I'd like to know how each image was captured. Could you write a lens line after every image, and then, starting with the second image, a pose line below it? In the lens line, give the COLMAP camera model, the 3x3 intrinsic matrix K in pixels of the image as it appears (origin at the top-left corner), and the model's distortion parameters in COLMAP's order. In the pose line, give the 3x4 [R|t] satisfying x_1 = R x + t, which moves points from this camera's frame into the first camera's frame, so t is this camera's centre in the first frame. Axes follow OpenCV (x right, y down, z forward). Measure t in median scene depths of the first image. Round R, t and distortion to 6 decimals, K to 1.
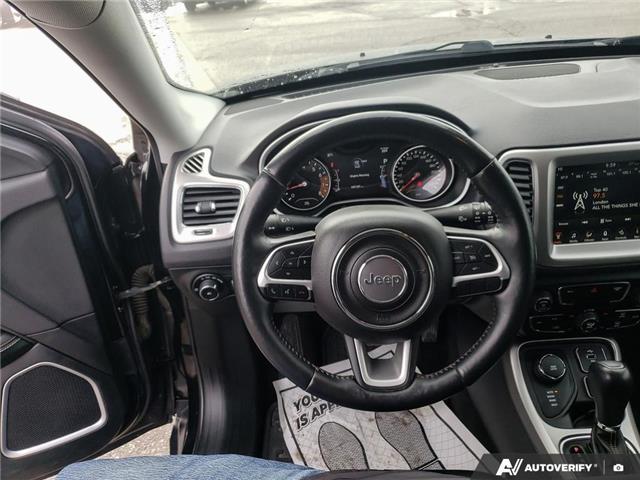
lens RADIAL K [[507.7, 0, 309.5], [0, 507.7, 236.2], [0, 0, 1]] dist [0.032930, -0.039242]
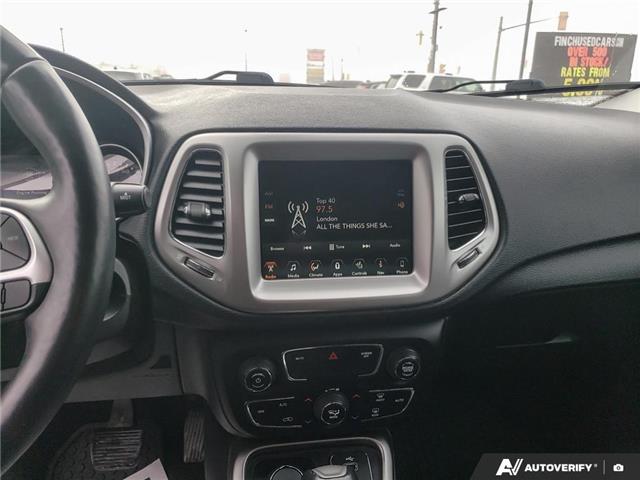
lens RADIAL K [[507.7, 0, 331.9], [0, 507.7, 238.4], [0, 0, 1]] dist [0.032930, -0.039242]
pose [[0.977621, 0.059106, 0.201902, 0.416134], [-0.007898, 0.969356, -0.245534, 0.120924], [-0.210228, 0.238444, 0.948129, 0.335984]]
